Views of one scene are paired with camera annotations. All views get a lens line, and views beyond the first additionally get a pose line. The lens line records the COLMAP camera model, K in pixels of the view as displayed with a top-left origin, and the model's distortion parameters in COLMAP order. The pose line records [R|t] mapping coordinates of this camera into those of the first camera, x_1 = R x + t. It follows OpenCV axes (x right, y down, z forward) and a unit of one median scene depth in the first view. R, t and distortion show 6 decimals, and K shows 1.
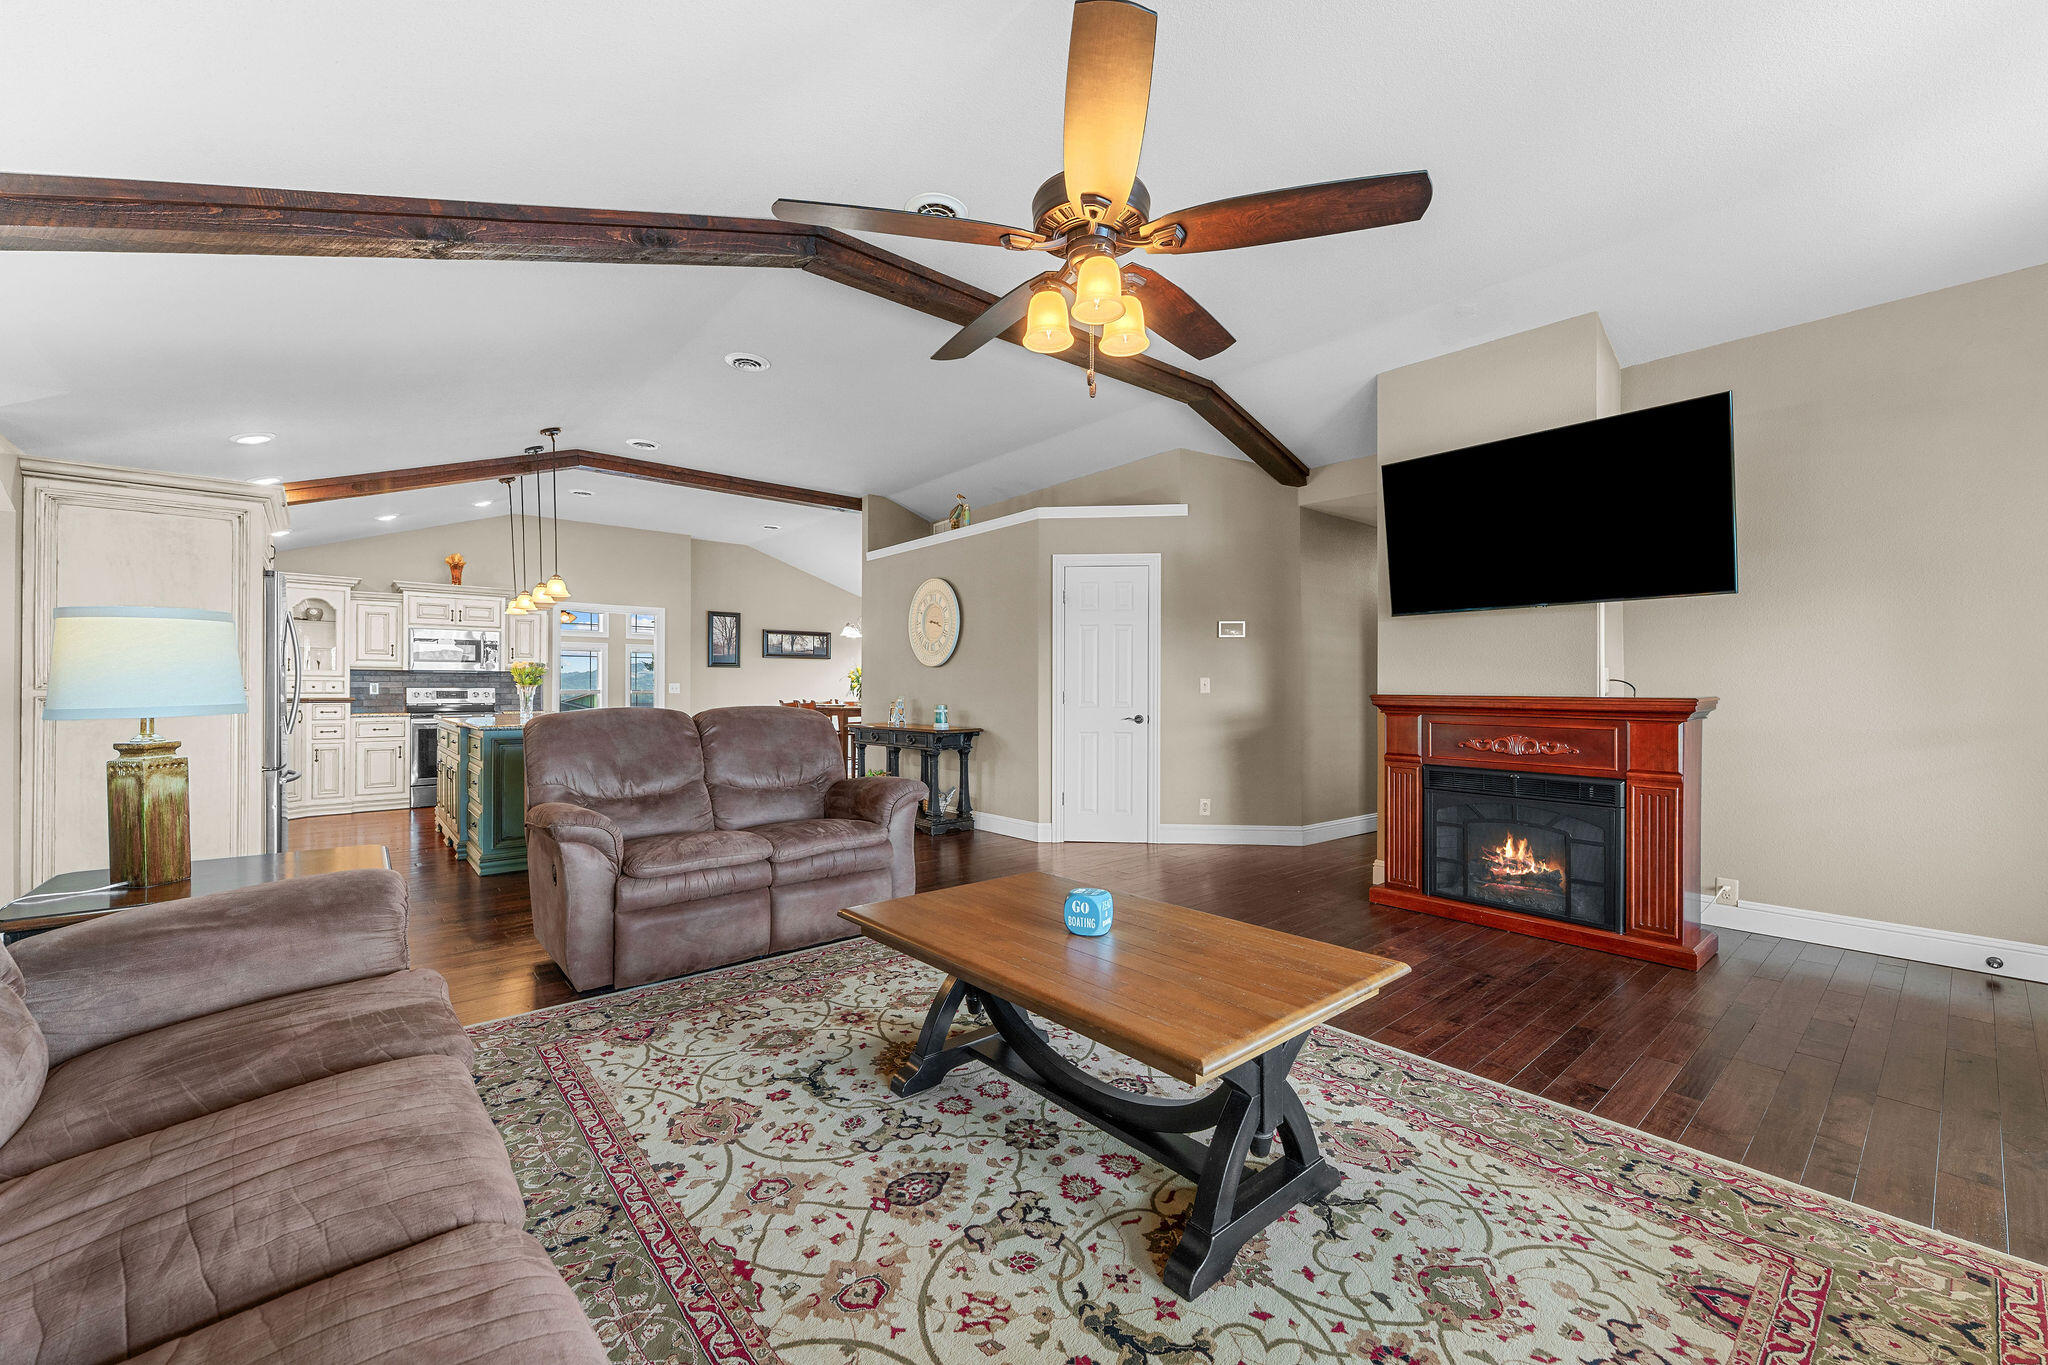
lens RADIAL K [[811.6, 0, 1028.3], [0, 811.6, 696.8], [0, 0, 1]] dist [0.000016, 0.000077]
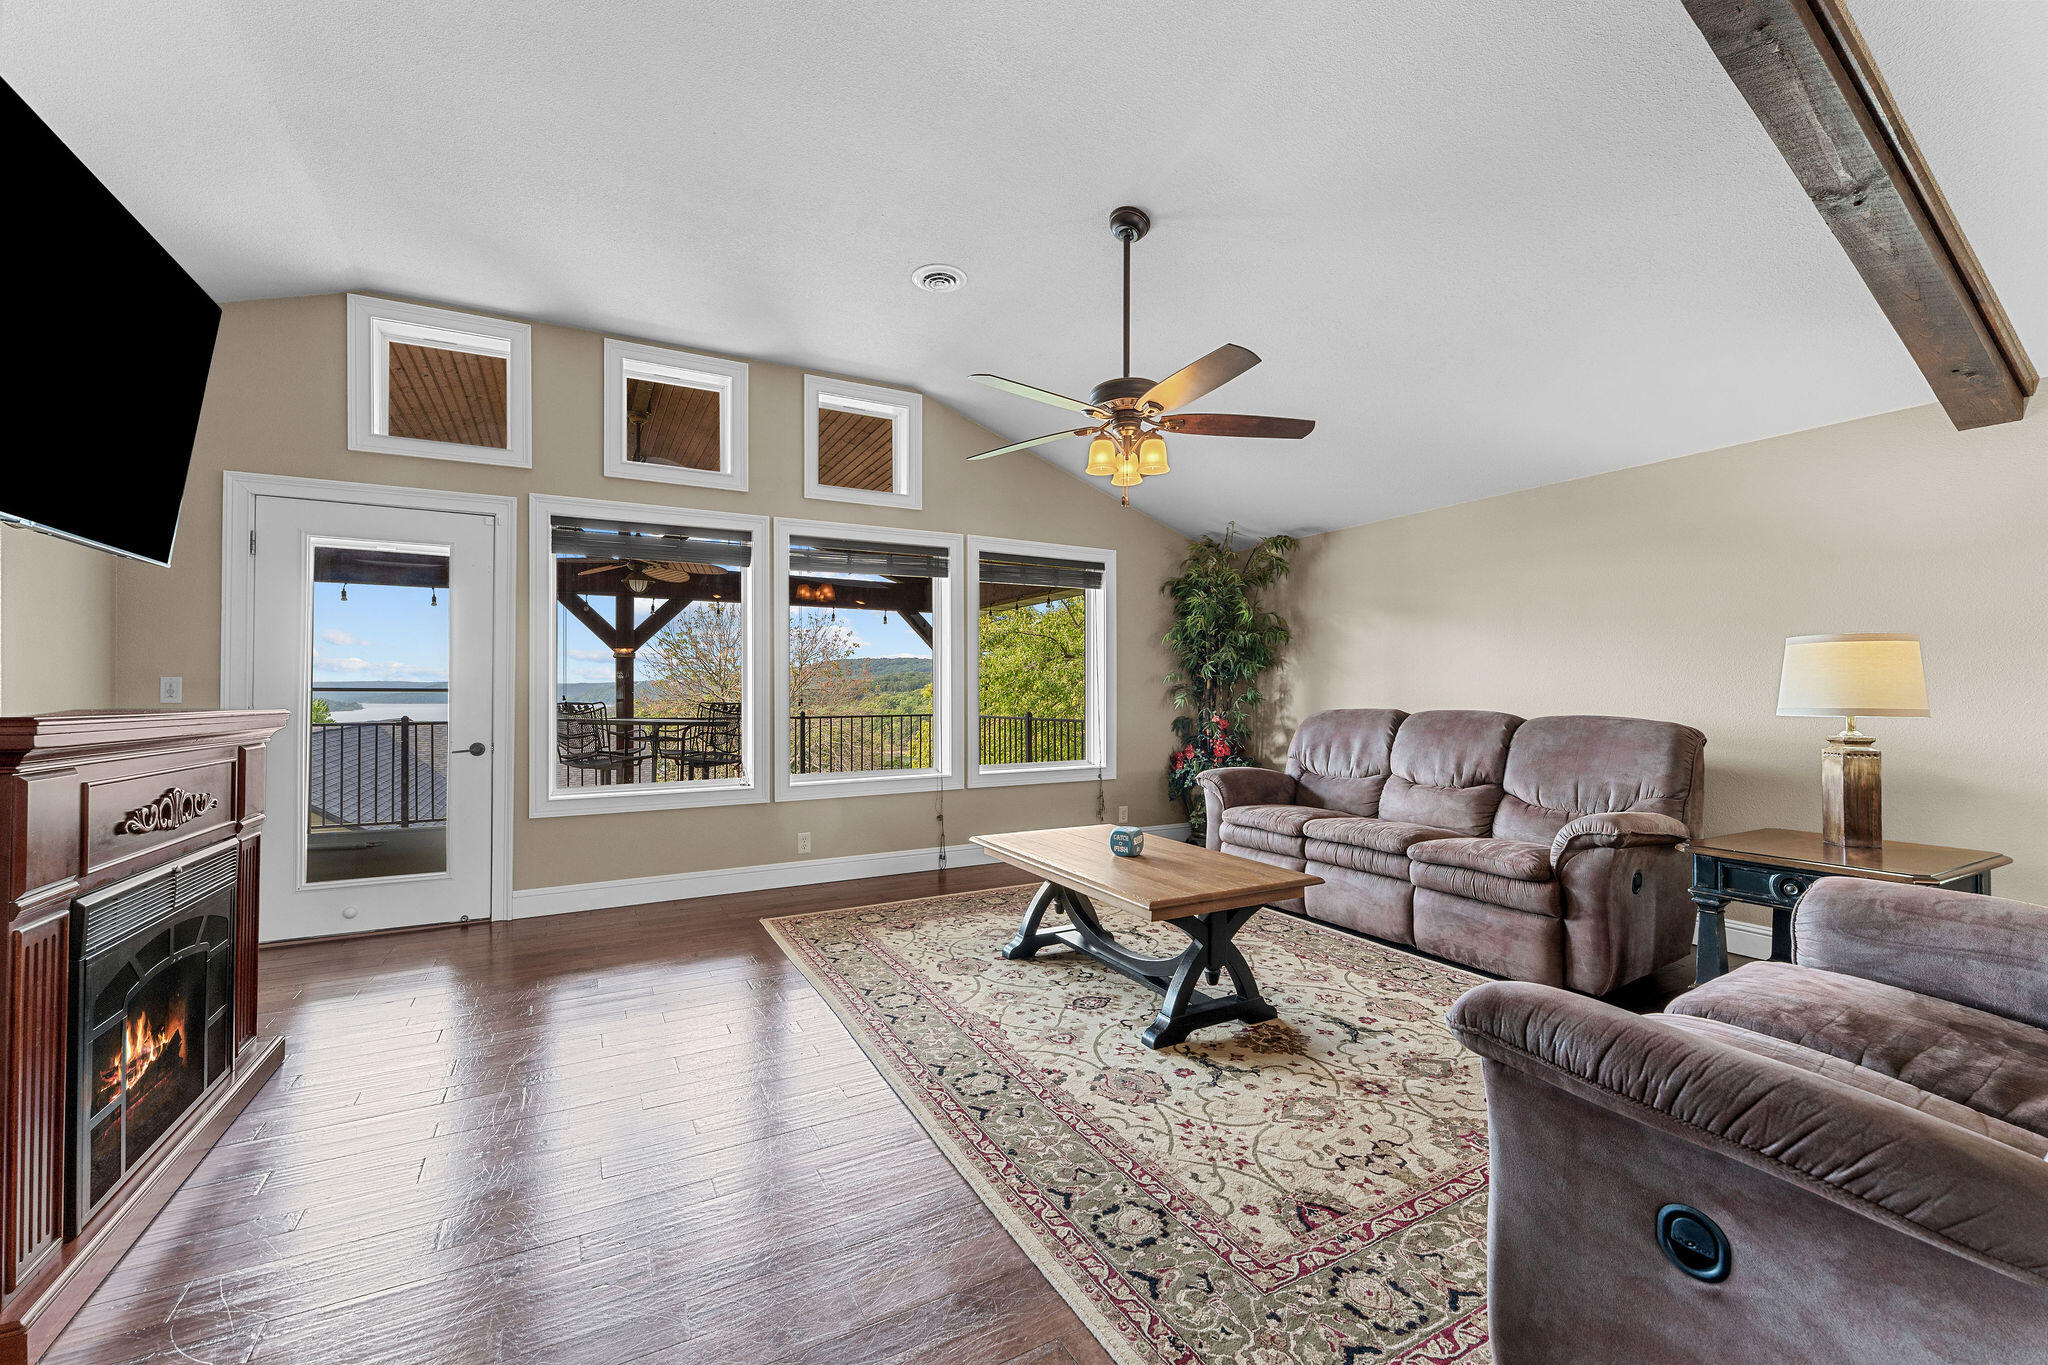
lens RADIAL K [[811.6, 0, 1018.8], [0, 811.6, 681.7], [0, 0, 1]] dist [0.000016, 0.000077]
pose [[-0.977763, 0.003554, 0.209684, -0.048323], [0.002562, 0.999984, -0.005000, -0.029465], [-0.209699, -0.004352, -0.977756, 2.527253]]
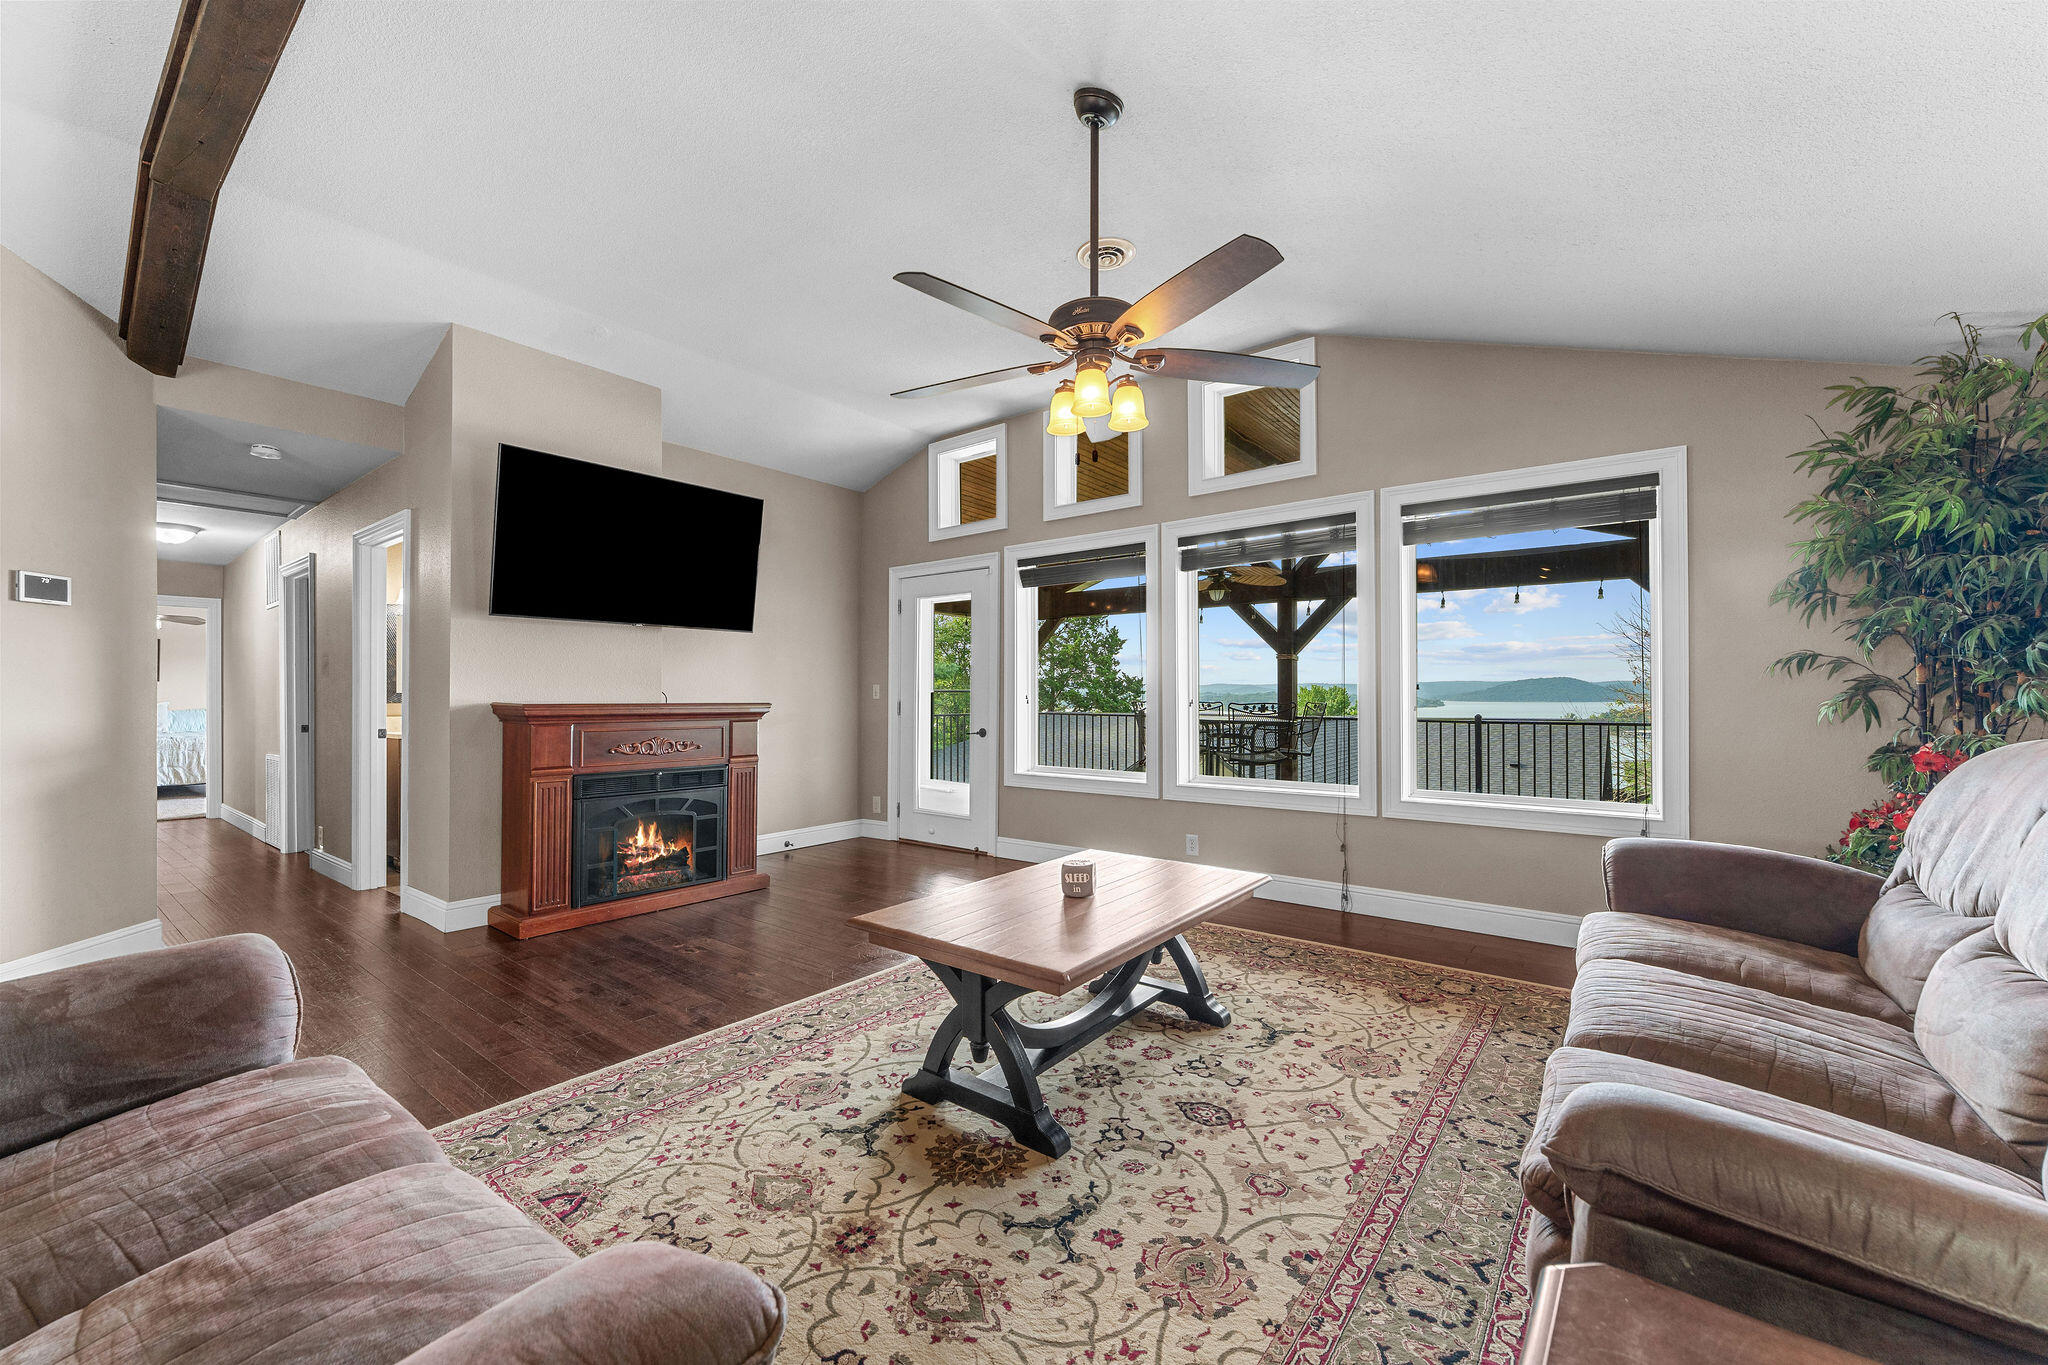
lens RADIAL K [[811.6, 0, 1010.6], [0, 811.6, 680.9], [0, 0, 1]] dist [0.000016, 0.000077]
pose [[-0.190326, 0.015301, 0.981602, -1.121869], [0.010025, 0.999857, -0.013642, -0.019854], [-0.981670, 0.007244, -0.190452, 1.327471]]
